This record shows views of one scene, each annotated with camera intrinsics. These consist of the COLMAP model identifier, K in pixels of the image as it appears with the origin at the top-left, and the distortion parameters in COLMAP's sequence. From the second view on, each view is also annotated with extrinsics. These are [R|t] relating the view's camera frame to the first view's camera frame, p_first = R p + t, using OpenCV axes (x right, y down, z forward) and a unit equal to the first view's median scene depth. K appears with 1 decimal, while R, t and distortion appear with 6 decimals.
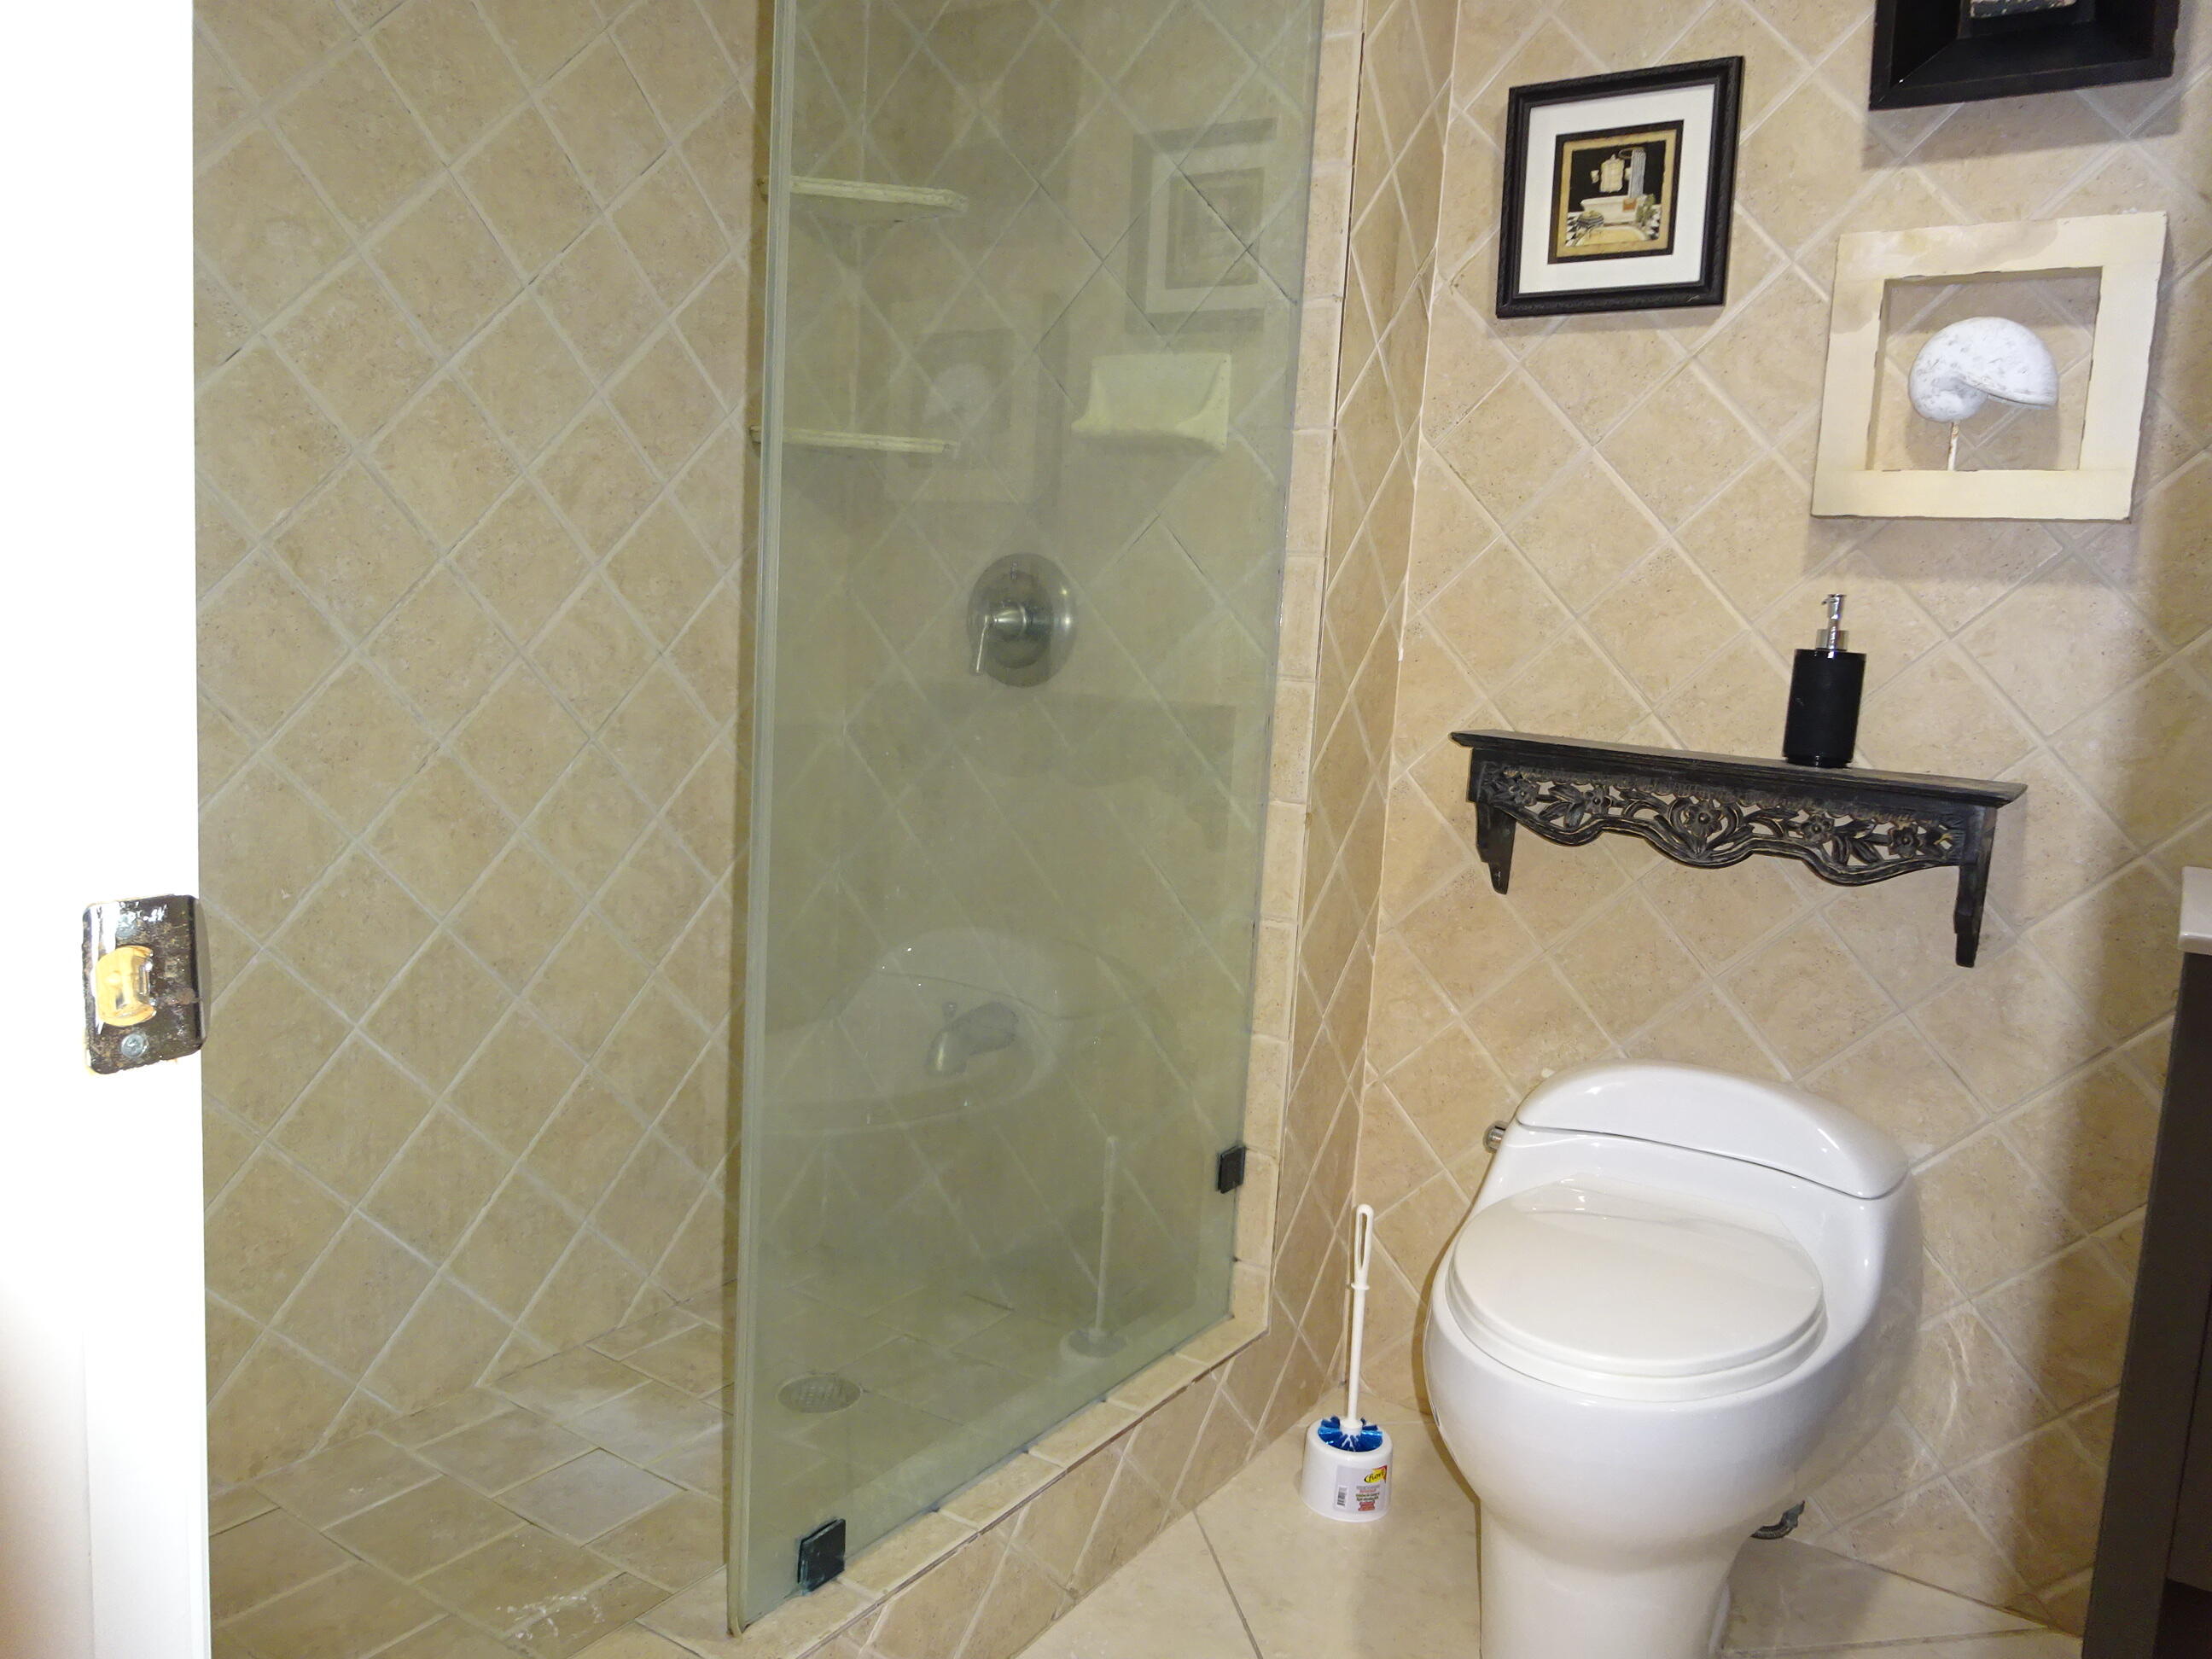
lens RADIAL K [[1630.6, 0, 1093.0], [0, 1630.6, 808.5], [0, 0, 1]] dist [-0.000132, -0.011974]
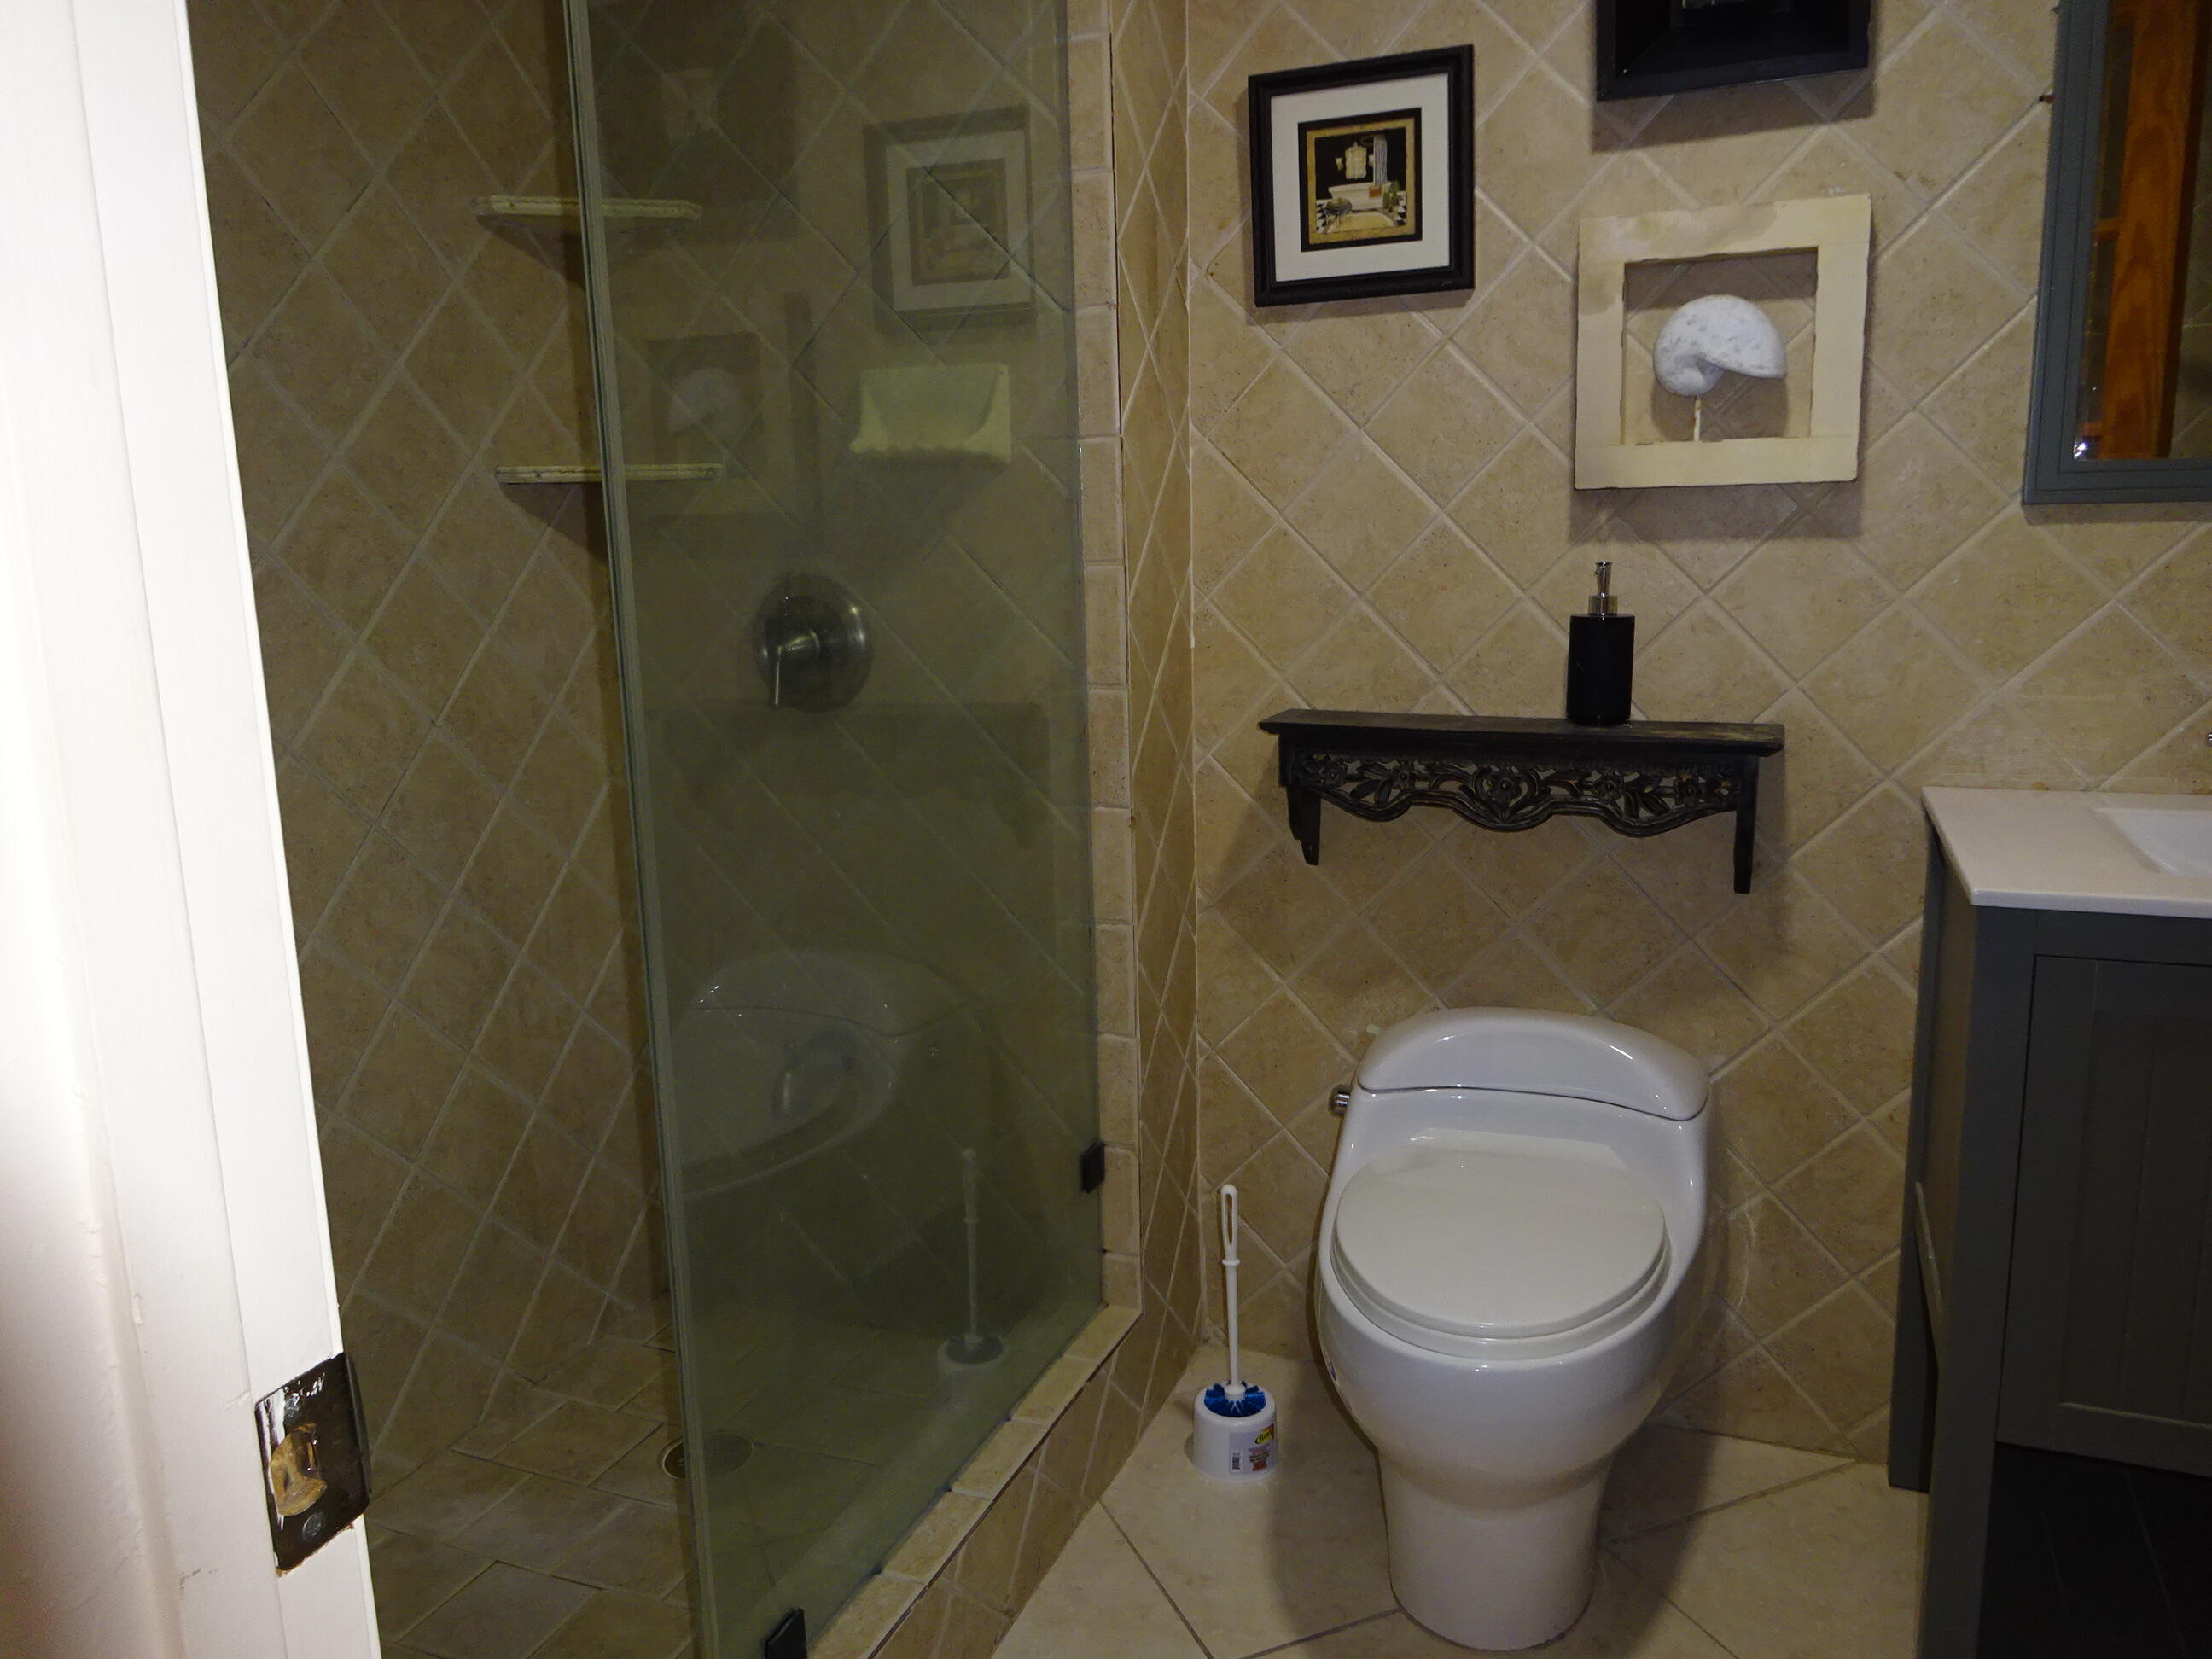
lens RADIAL K [[1630.6, 0, 1097.3], [0, 1630.6, 815.7], [0, 0, 1]] dist [-0.000132, -0.011974]
pose [[0.976404, -0.119531, 0.179855, -0.079131], [0.108135, 0.991531, 0.071925, -0.080490], [-0.186929, -0.050779, 0.981060, 0.007923]]
